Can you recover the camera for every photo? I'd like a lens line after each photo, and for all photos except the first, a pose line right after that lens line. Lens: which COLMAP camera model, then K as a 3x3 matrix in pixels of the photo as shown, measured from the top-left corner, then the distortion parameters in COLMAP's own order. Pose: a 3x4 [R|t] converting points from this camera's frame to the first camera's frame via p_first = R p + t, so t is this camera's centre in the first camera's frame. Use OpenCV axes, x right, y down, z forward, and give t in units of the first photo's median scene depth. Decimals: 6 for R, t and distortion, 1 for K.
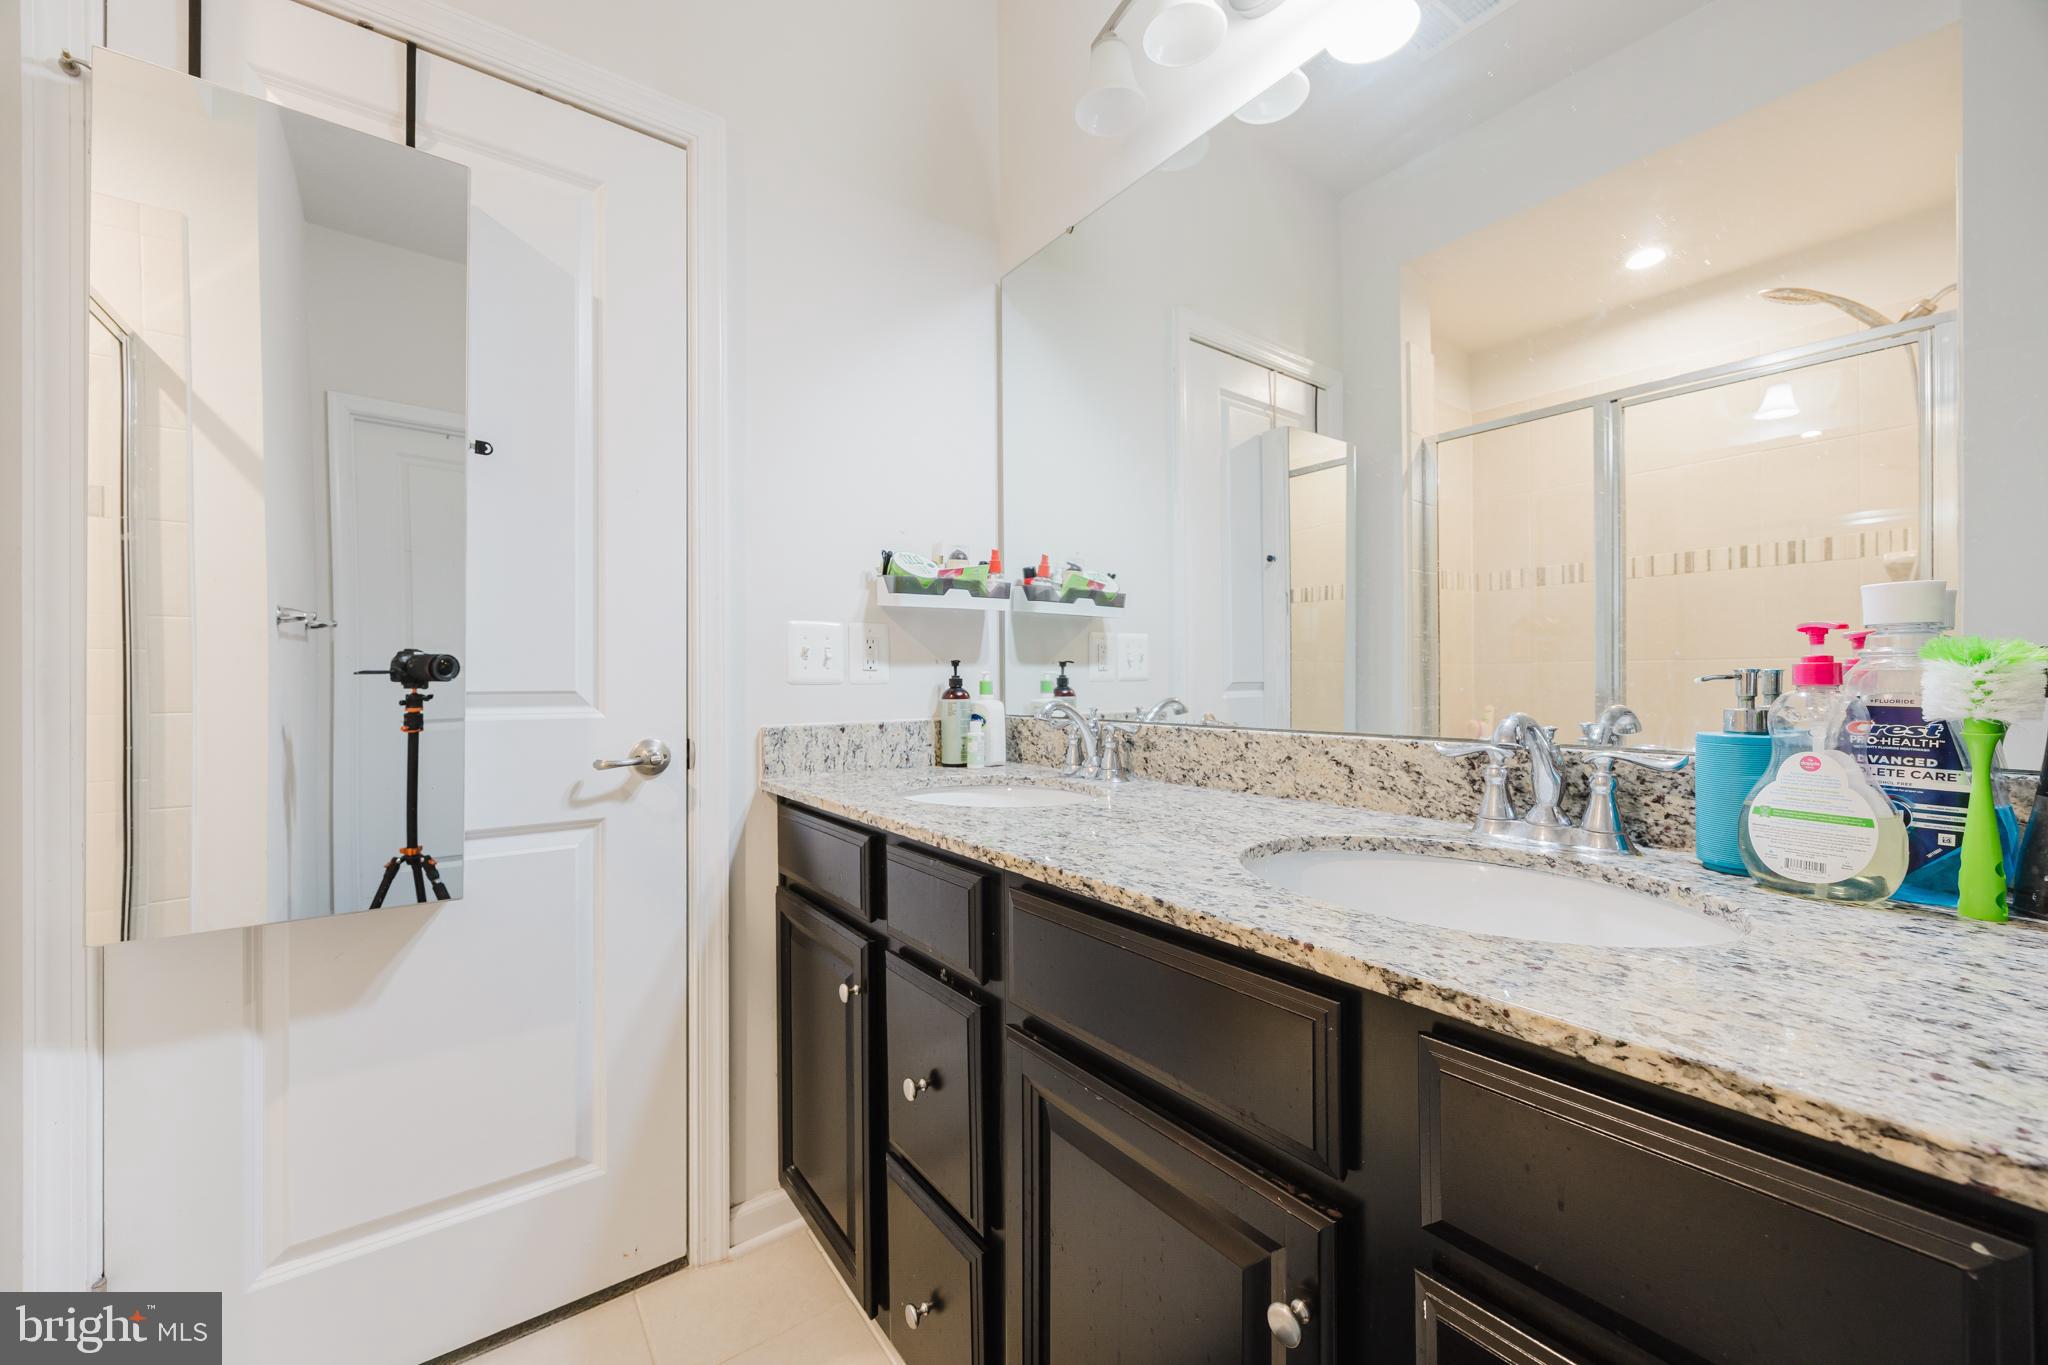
lens RADIAL K [[790.4, 0, 1032.8], [0, 790.4, 688.1], [0, 0, 1]] dist [-0.002540, -0.000137]
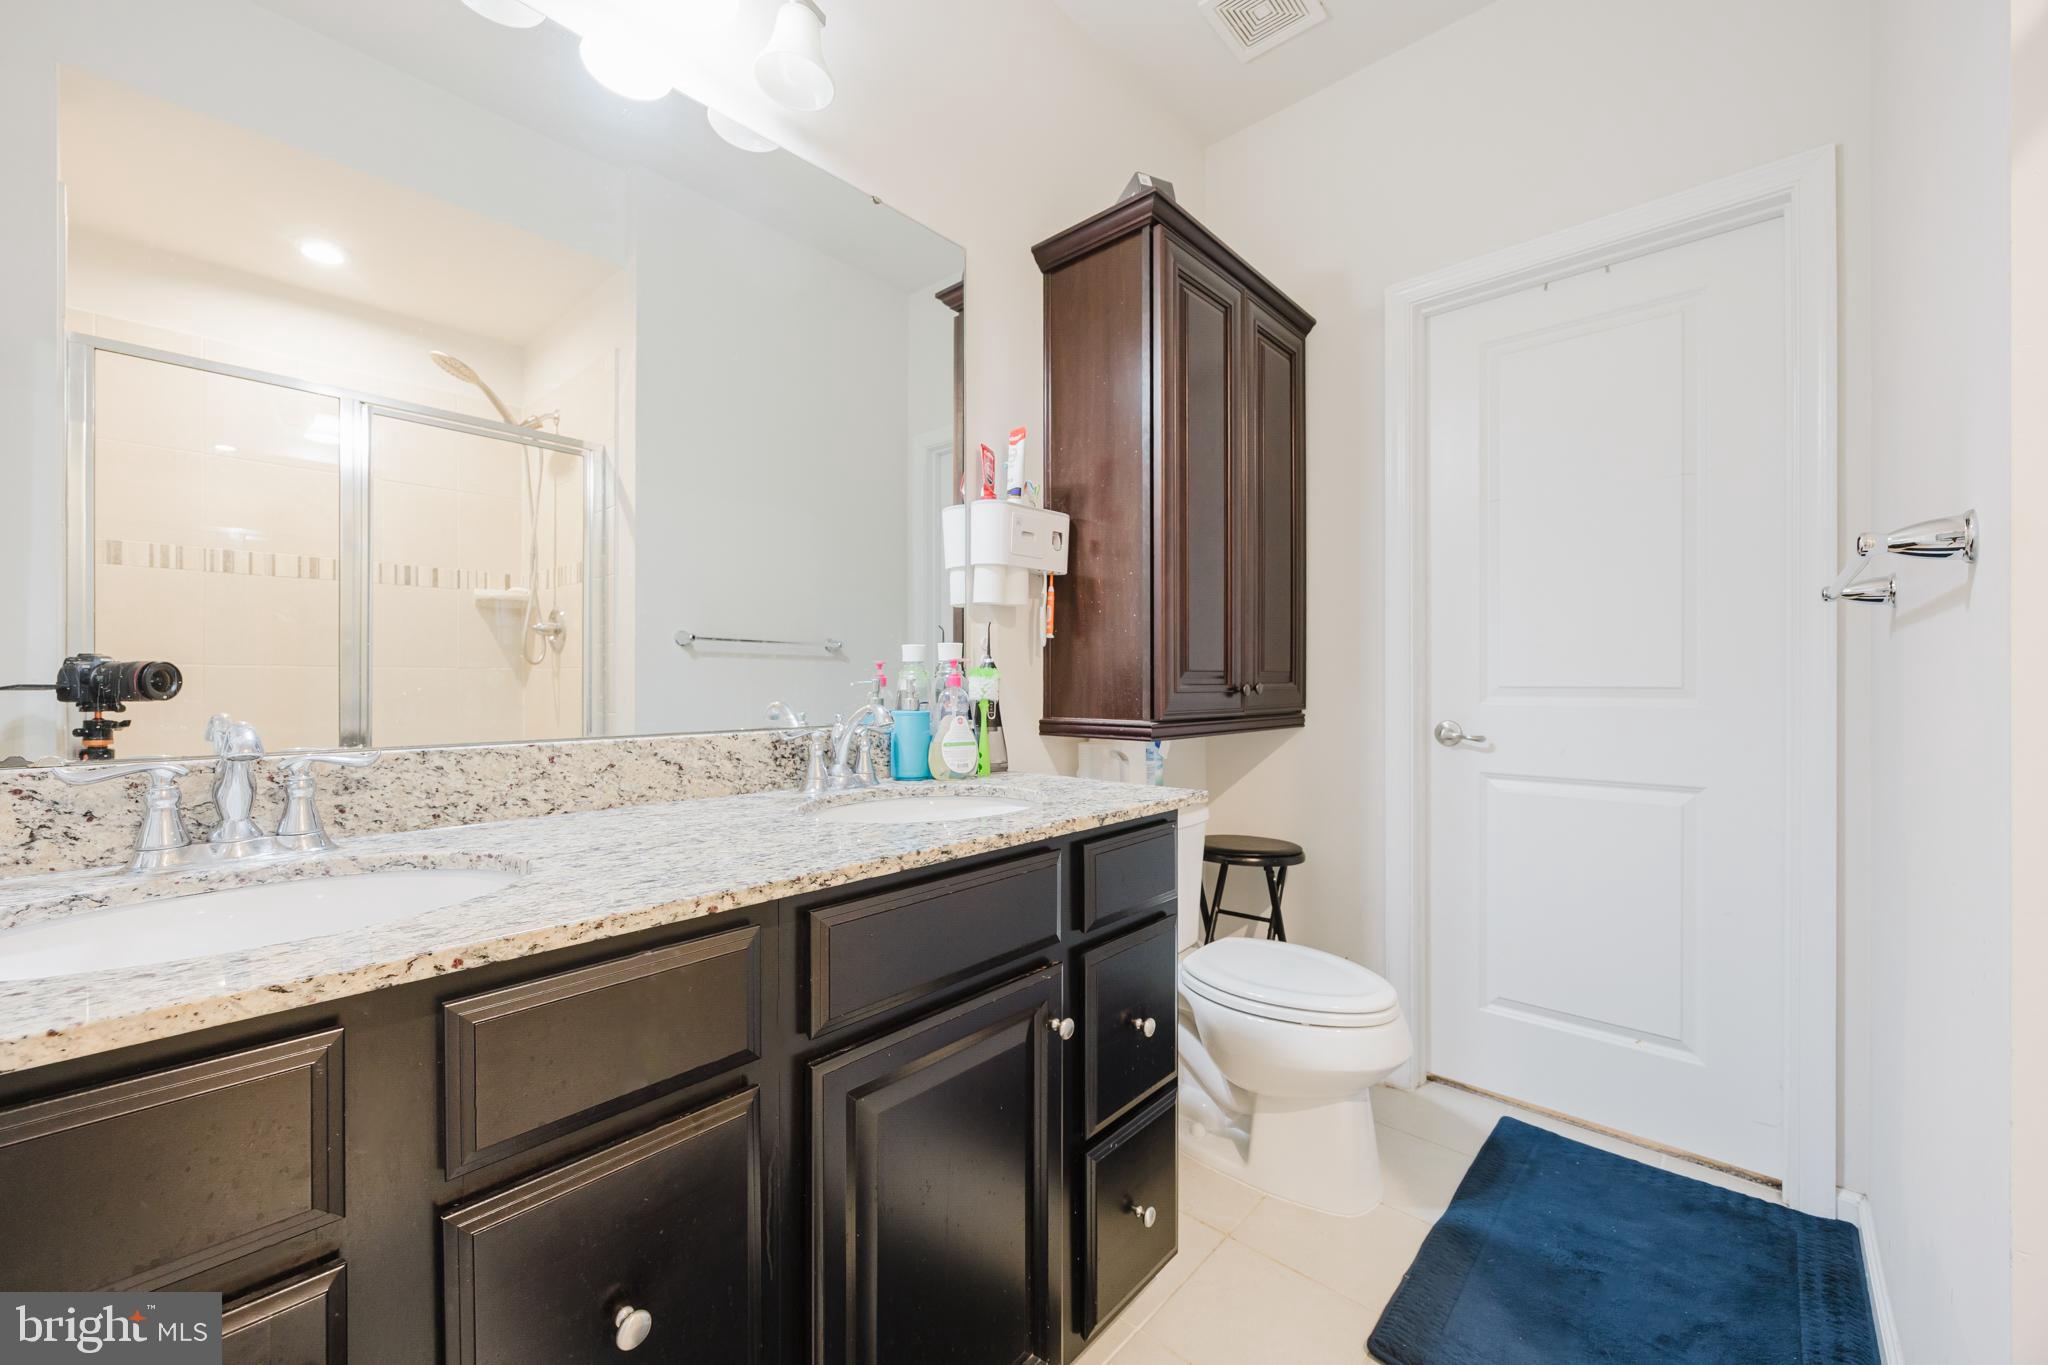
lens RADIAL K [[790.4, 0, 1031.8], [0, 790.4, 677.3], [0, 0, 1]] dist [-0.002540, -0.000137]
pose [[-0.189875, 0.010468, 0.981753, -0.743426], [0.011844, 0.999895, -0.008370, -0.005106], [-0.981737, 0.010039, -0.189979, 0.704954]]
